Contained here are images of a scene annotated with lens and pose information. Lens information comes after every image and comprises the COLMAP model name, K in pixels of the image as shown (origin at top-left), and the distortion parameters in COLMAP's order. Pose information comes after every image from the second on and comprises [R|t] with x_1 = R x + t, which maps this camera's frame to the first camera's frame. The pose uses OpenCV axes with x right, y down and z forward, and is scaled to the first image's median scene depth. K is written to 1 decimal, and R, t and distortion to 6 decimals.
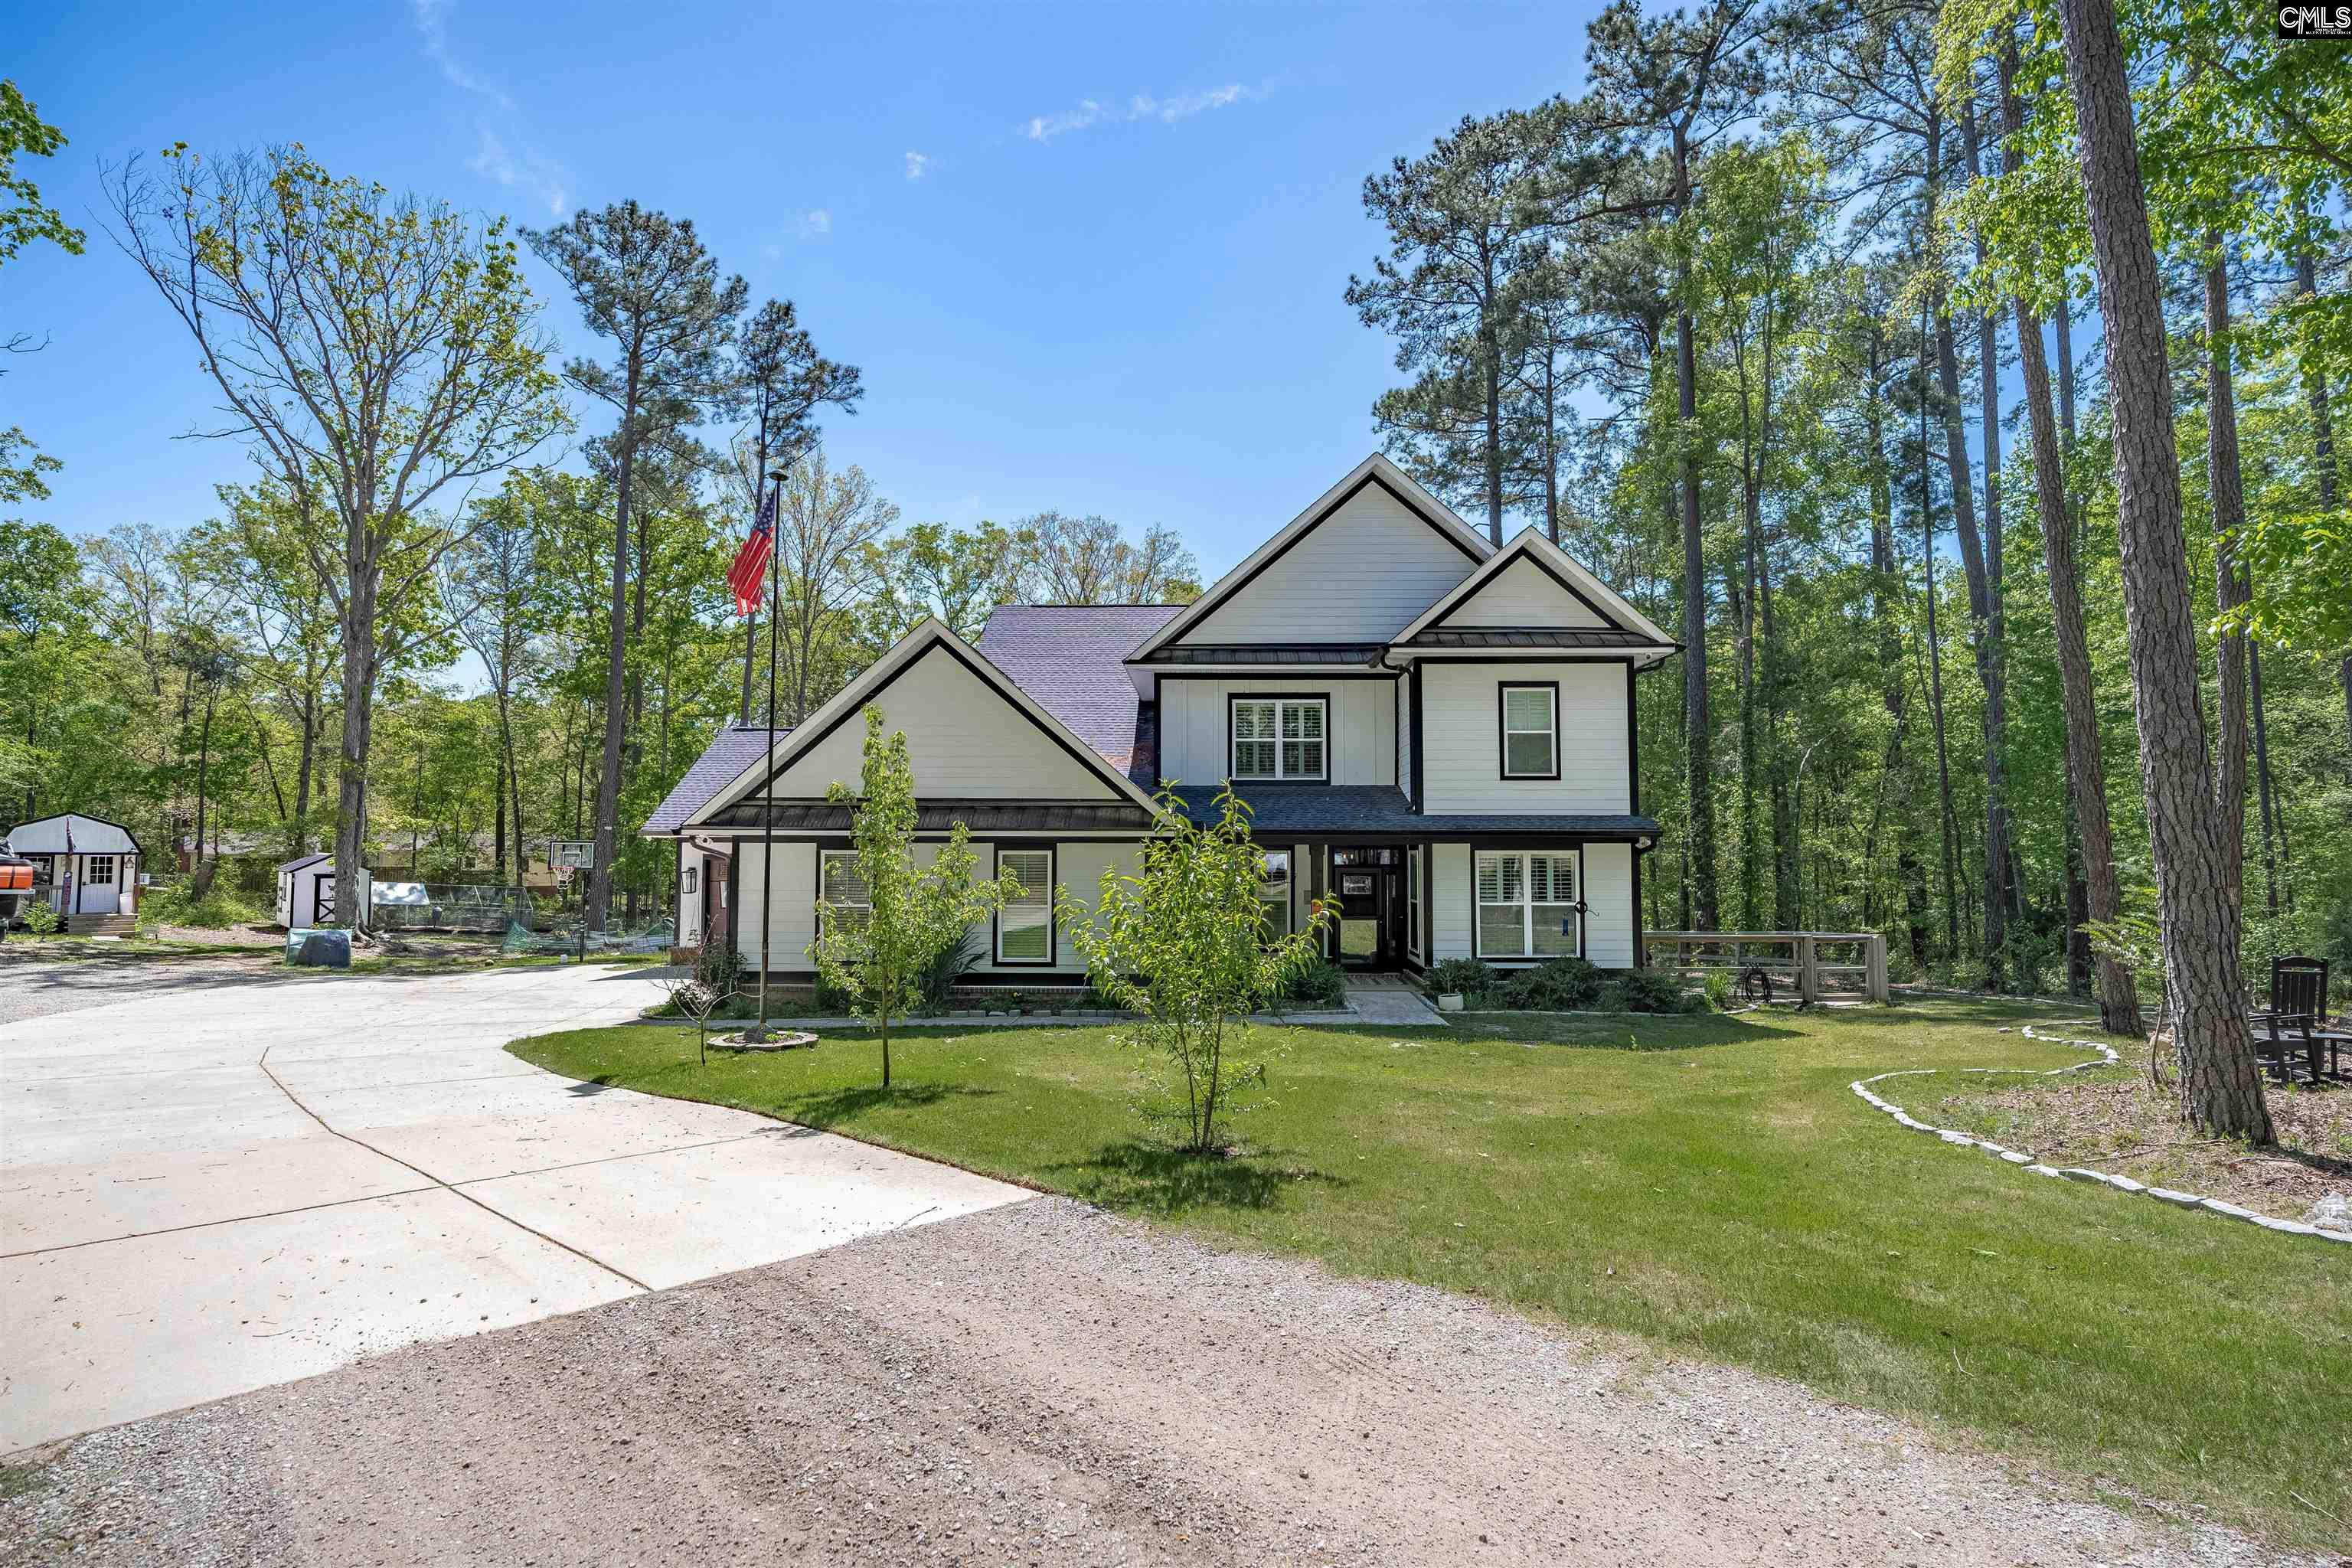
lens RADIAL K [[1102.7, 0, 1184.3], [0, 1102.7, 771.4], [0, 0, 1]] dist [-0.019371, 0.001724]
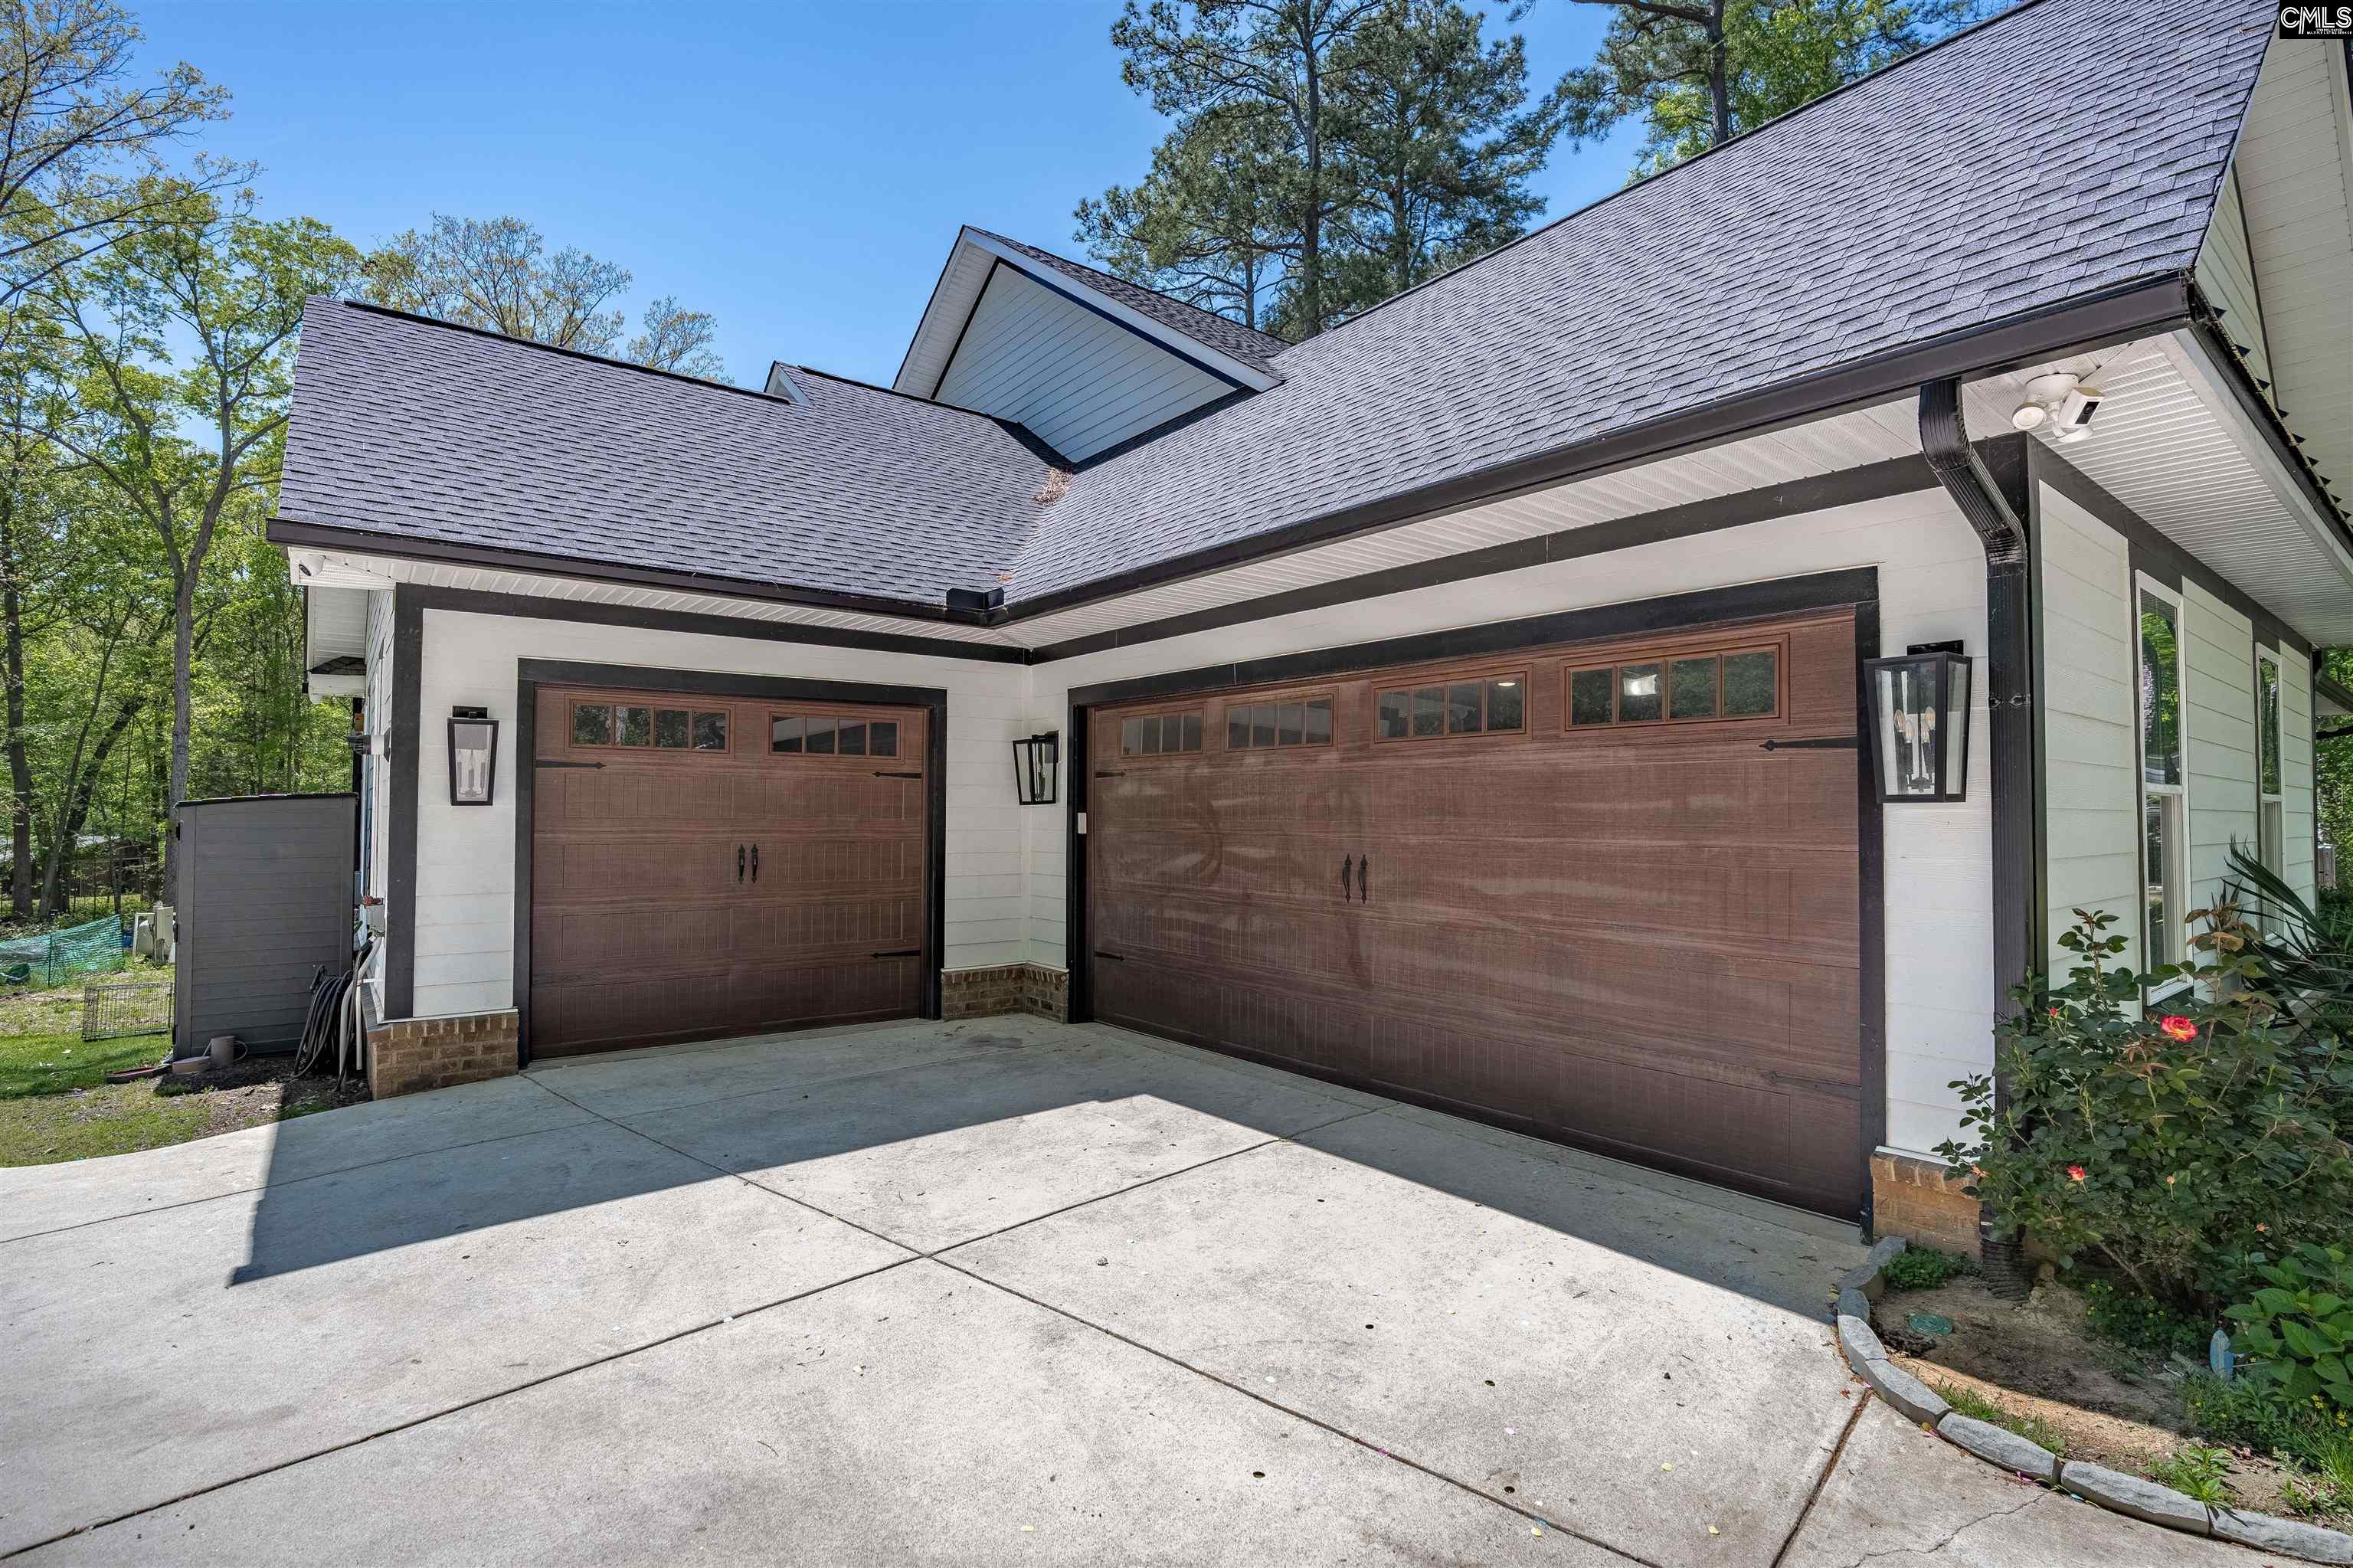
lens RADIAL K [[1081.8, 0, 1176.5], [0, 1081.8, 784.0], [0, 0, 1]] dist [-0.020668, 0.000408]
pose [[0.783053, 0.019811, 0.621639, -0.322752], [-0.046923, 0.998526, 0.027284, 0.064449], [-0.620183, -0.050534, 0.782828, 0.488793]]
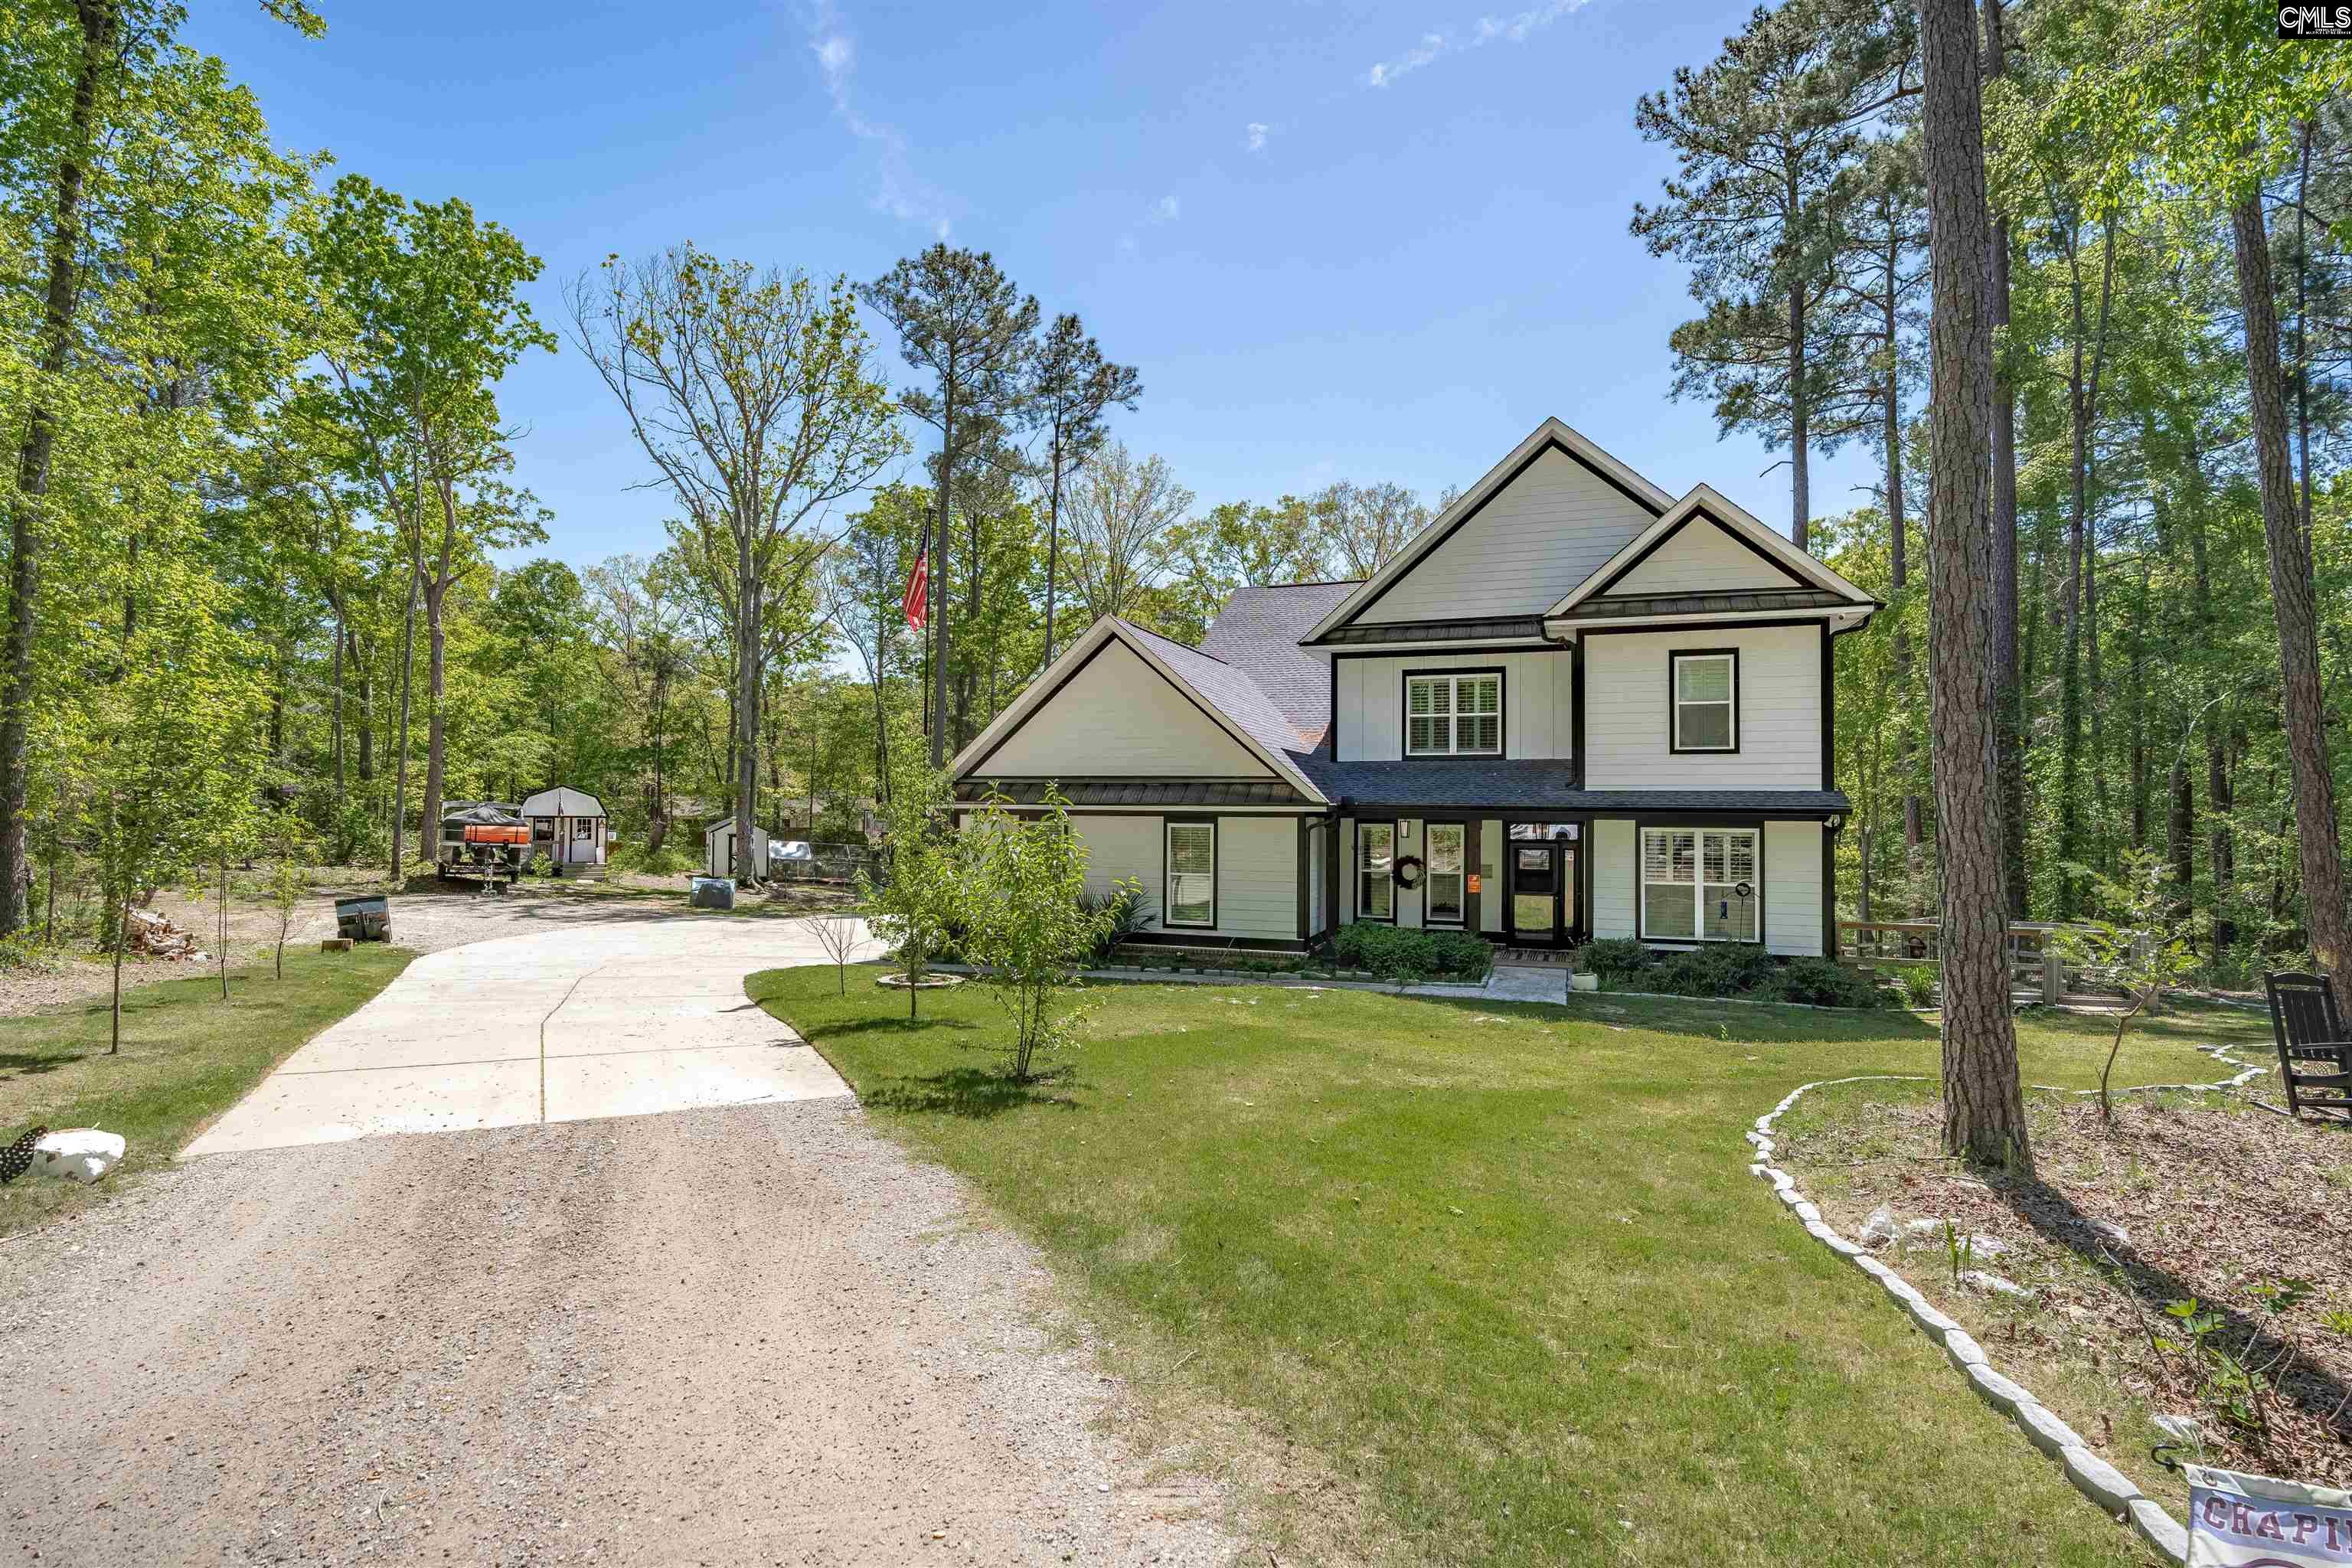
lens RADIAL K [[1102.7, 0, 1184.3], [0, 1102.7, 771.4], [0, 0, 1]] dist [-0.019371, 0.001724]
pose [[0.948583, -0.005326, -0.316482, 0.099941], [0.015648, 0.999425, 0.030082, -0.006519], [0.316140, -0.033488, 0.948121, -0.019481]]
